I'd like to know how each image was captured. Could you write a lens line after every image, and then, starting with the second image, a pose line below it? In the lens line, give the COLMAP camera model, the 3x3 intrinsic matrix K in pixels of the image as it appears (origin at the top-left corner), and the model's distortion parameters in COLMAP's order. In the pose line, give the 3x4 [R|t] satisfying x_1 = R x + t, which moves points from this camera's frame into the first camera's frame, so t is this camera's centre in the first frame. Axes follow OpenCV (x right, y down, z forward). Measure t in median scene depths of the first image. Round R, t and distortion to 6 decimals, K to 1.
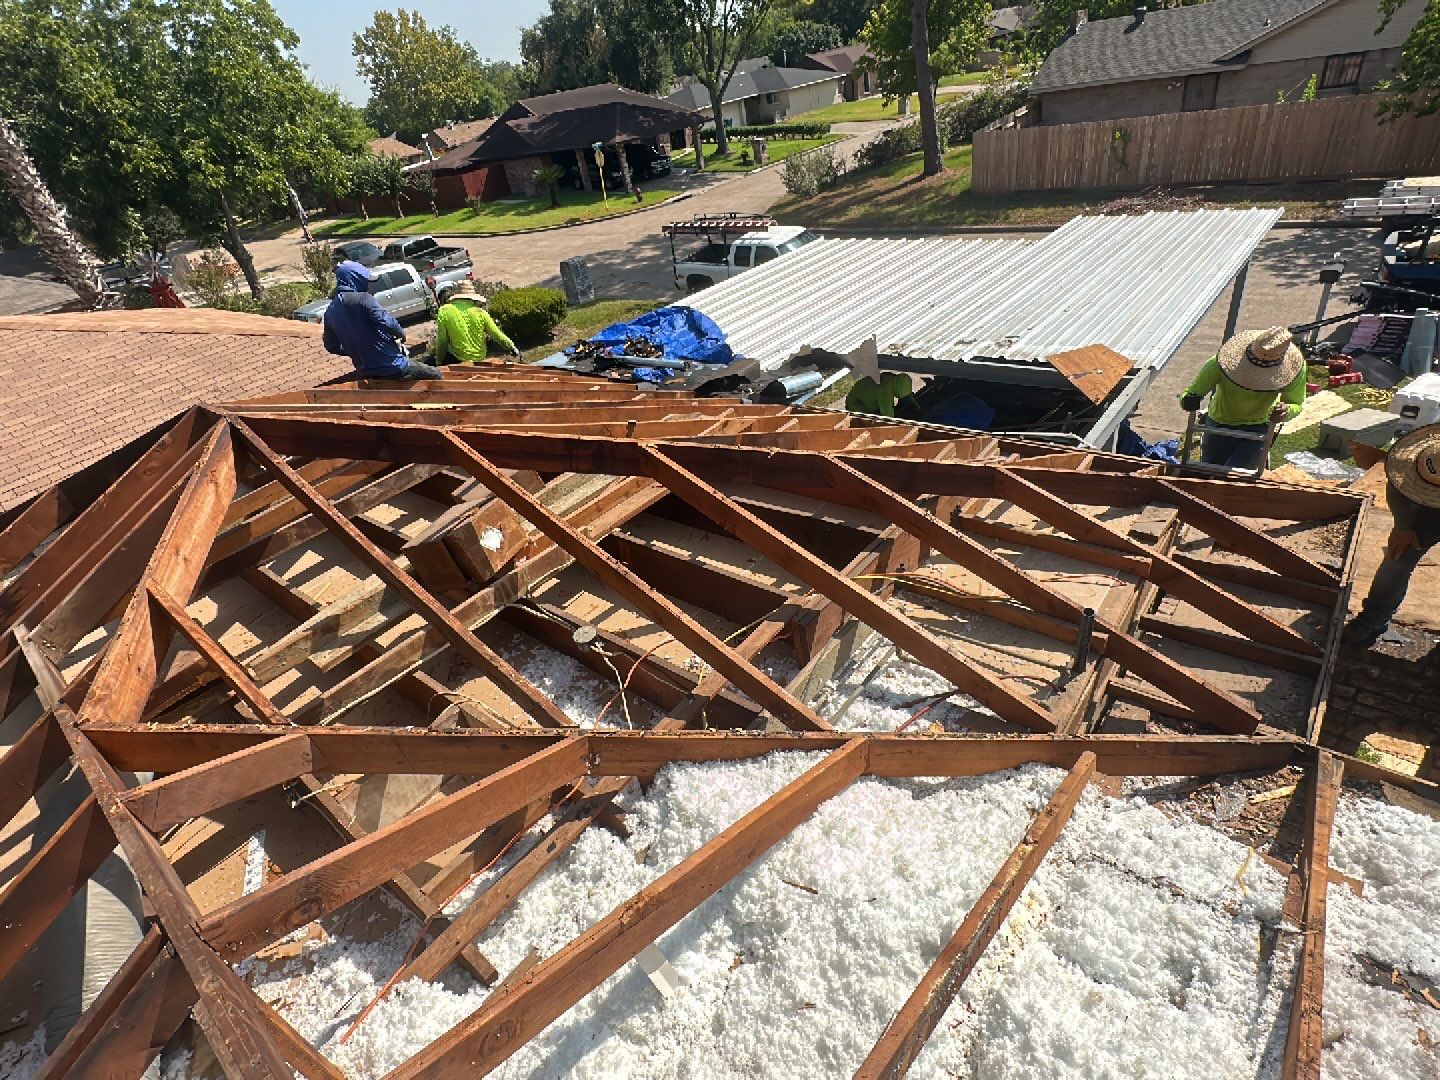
lens RADIAL K [[728.0, 0, 720.0], [0, 728.0, 540.0], [0, 0, 1]] dist [0.000687, -0.000337]
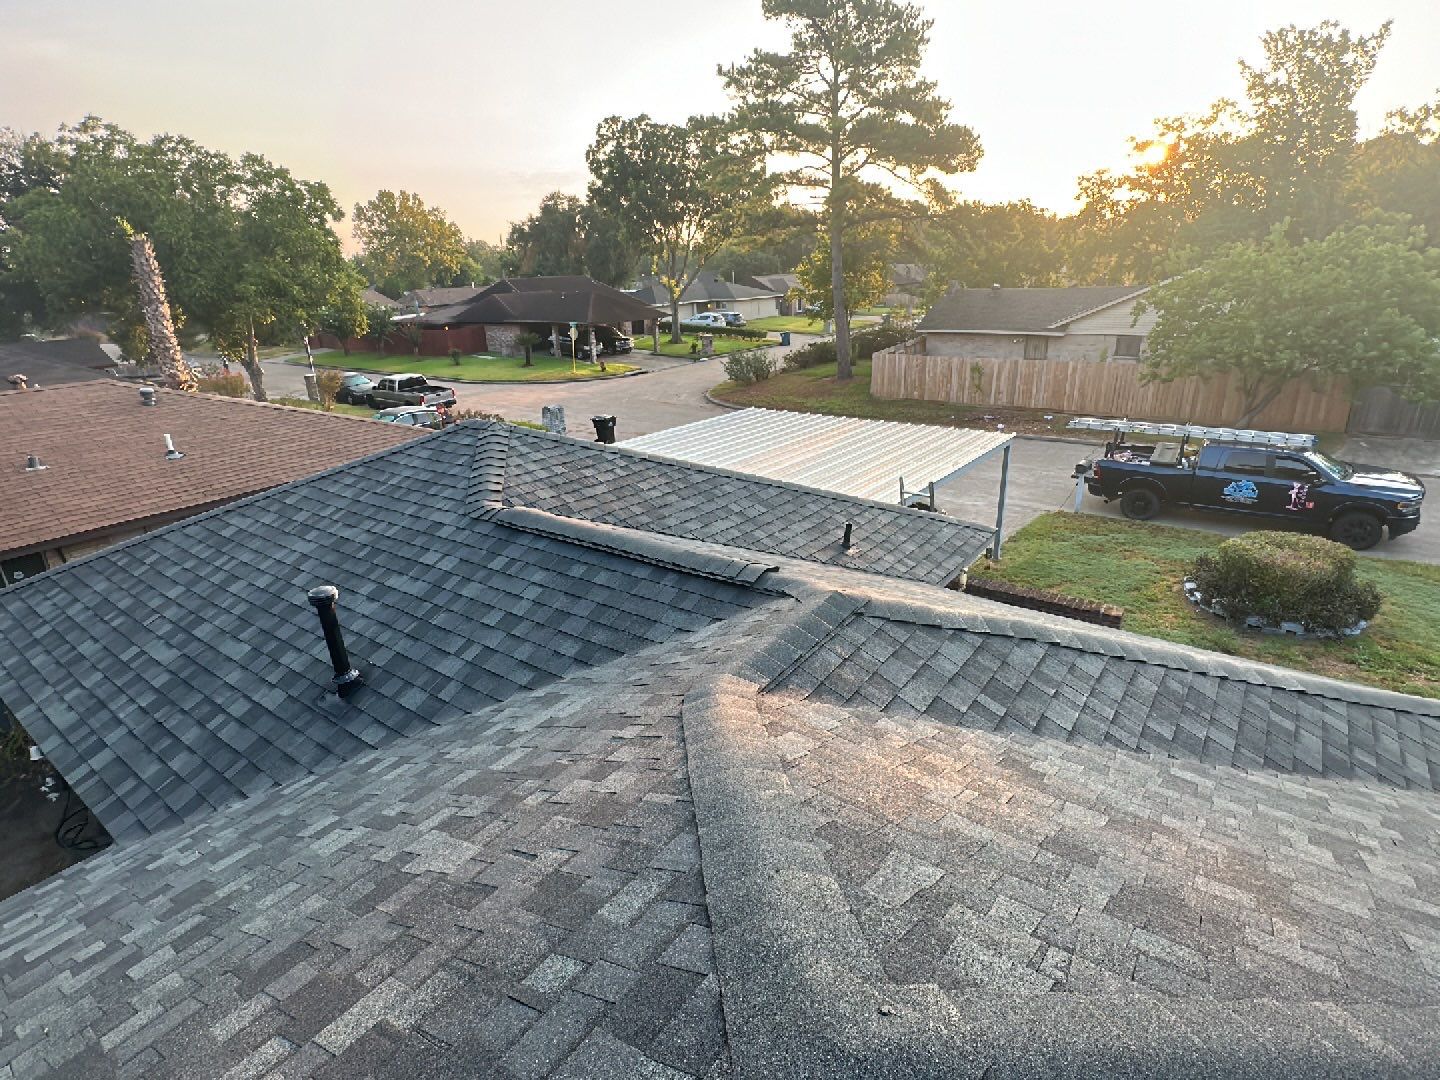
lens RADIAL K [[728.0, 0, 720.0], [0, 728.0, 540.0], [0, 0, 1]] dist [0.000687, -0.000337]
pose [[0.989985, 0.101202, 0.098424, -0.014014], [-0.076617, 0.970756, -0.227515, 0.065363], [-0.118571, 0.217696, 0.968788, -0.125477]]
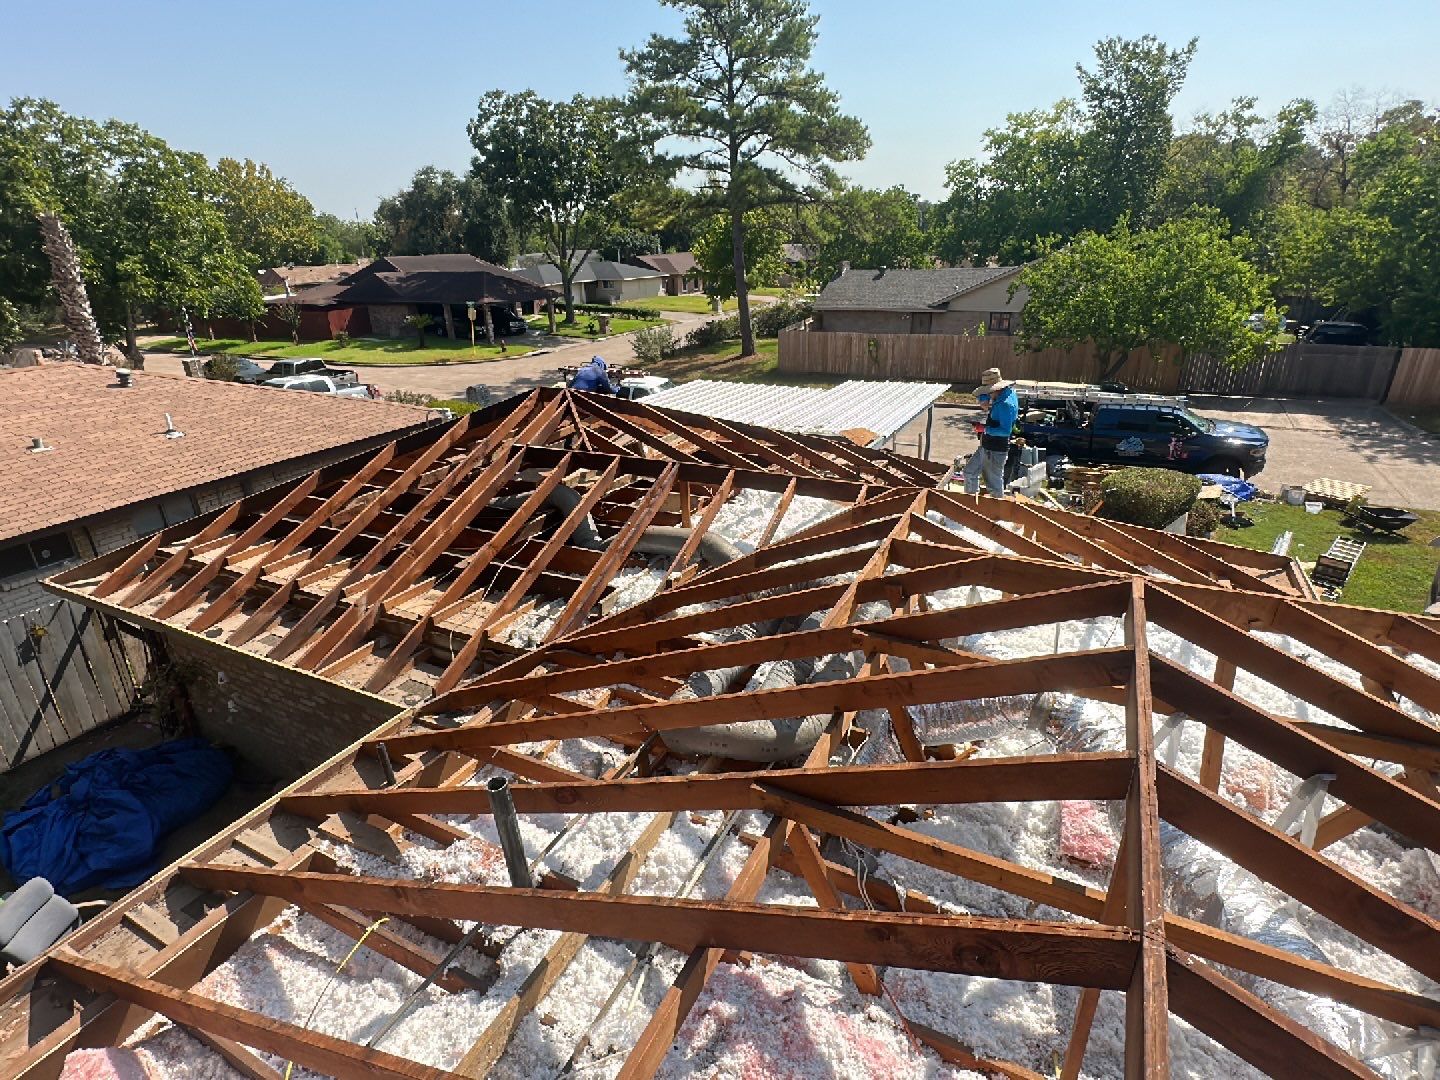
lens RADIAL K [[728.0, 0, 720.0], [0, 728.0, 540.0], [0, 0, 1]] dist [0.000687, -0.000337]
pose [[0.965499, 0.043186, 0.256802, -0.079058], [0.011591, 0.978048, -0.208057, 0.096217], [-0.260150, 0.203855, 0.943804, -0.161608]]
